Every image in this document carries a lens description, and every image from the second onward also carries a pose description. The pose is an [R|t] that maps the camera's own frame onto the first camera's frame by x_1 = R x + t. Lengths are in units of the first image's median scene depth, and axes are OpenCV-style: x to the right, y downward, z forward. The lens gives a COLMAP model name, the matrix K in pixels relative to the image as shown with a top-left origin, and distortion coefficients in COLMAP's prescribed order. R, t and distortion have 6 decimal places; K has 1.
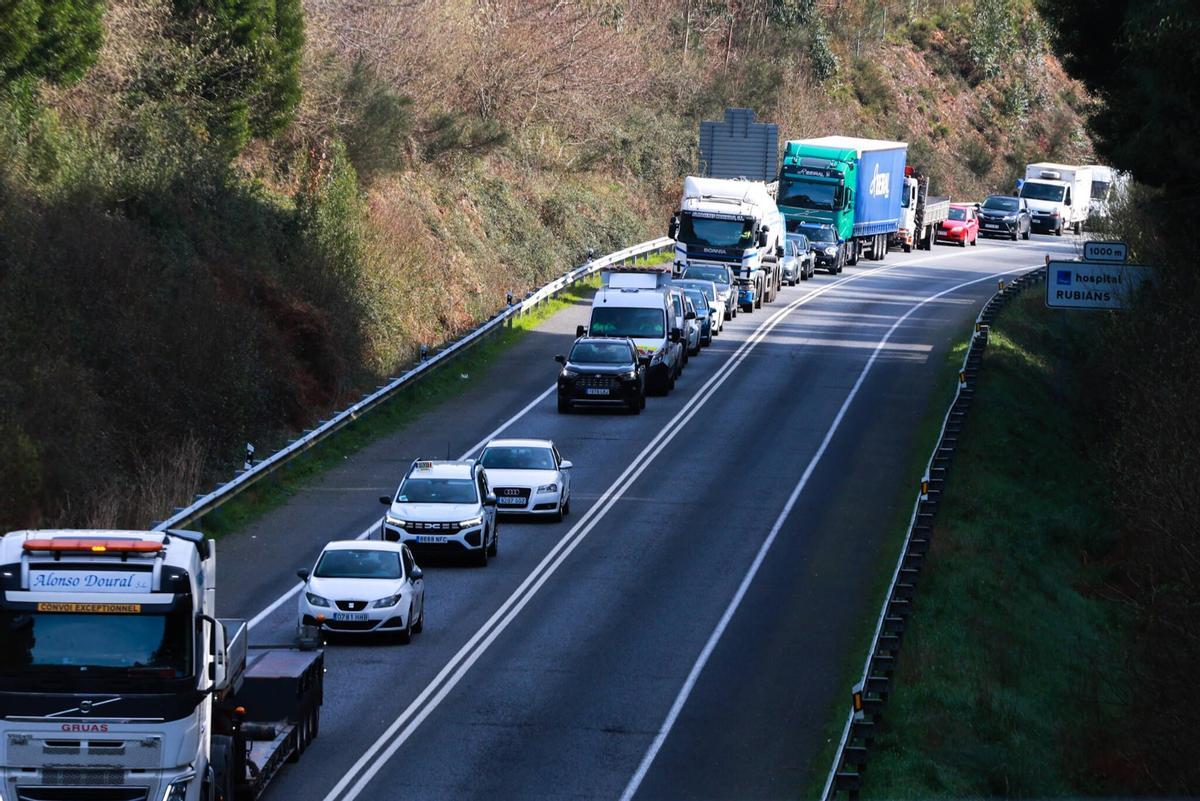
lens RADIAL K [[6012.7, 0, 601.2], [0, 6012.7, 339.0], [0, 0, 1]] dist [1.098821, 12.652643]
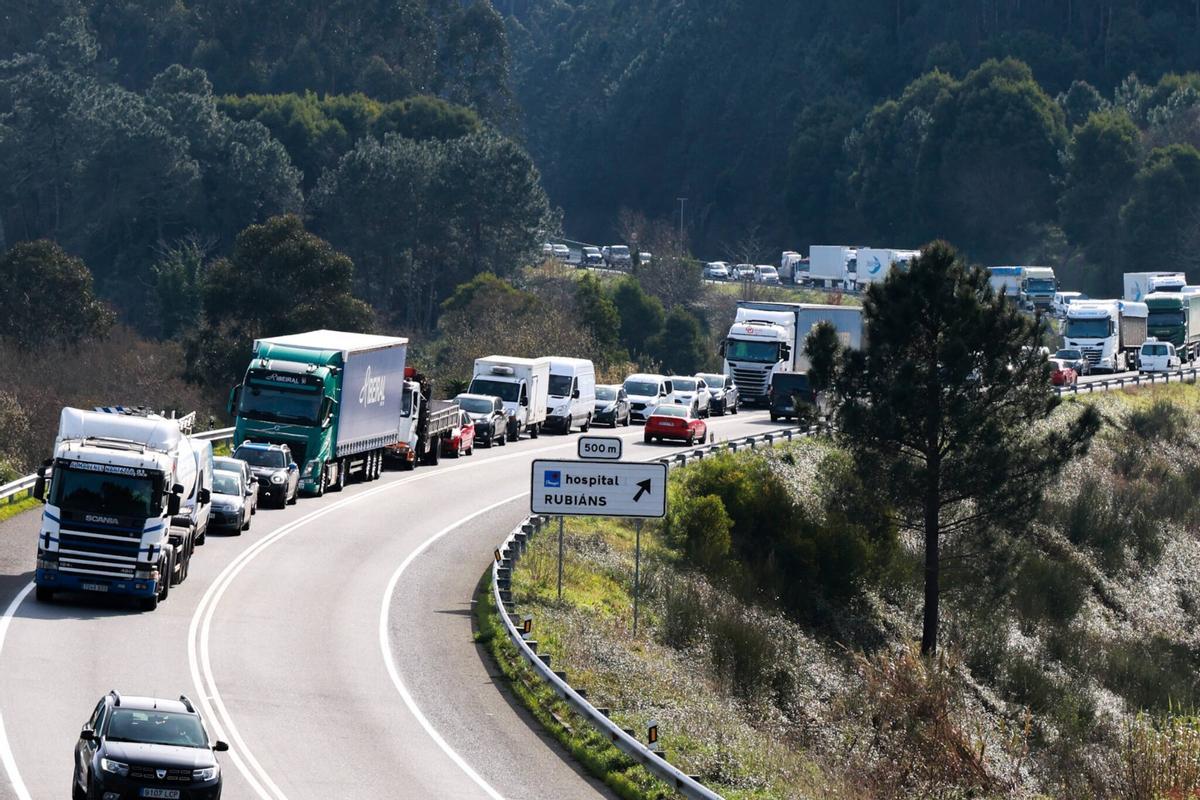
lens RADIAL K [[6012.7, 0, 601.2], [0, 6012.7, 338.5], [0, 0, 1]] dist [1.098821, 12.652643]
pose [[0.996669, 0.018327, 0.079466, 0.013127], [-0.016097, 0.999461, -0.028616, -0.010610], [-0.079947, 0.027242, 0.996427, 0.203225]]
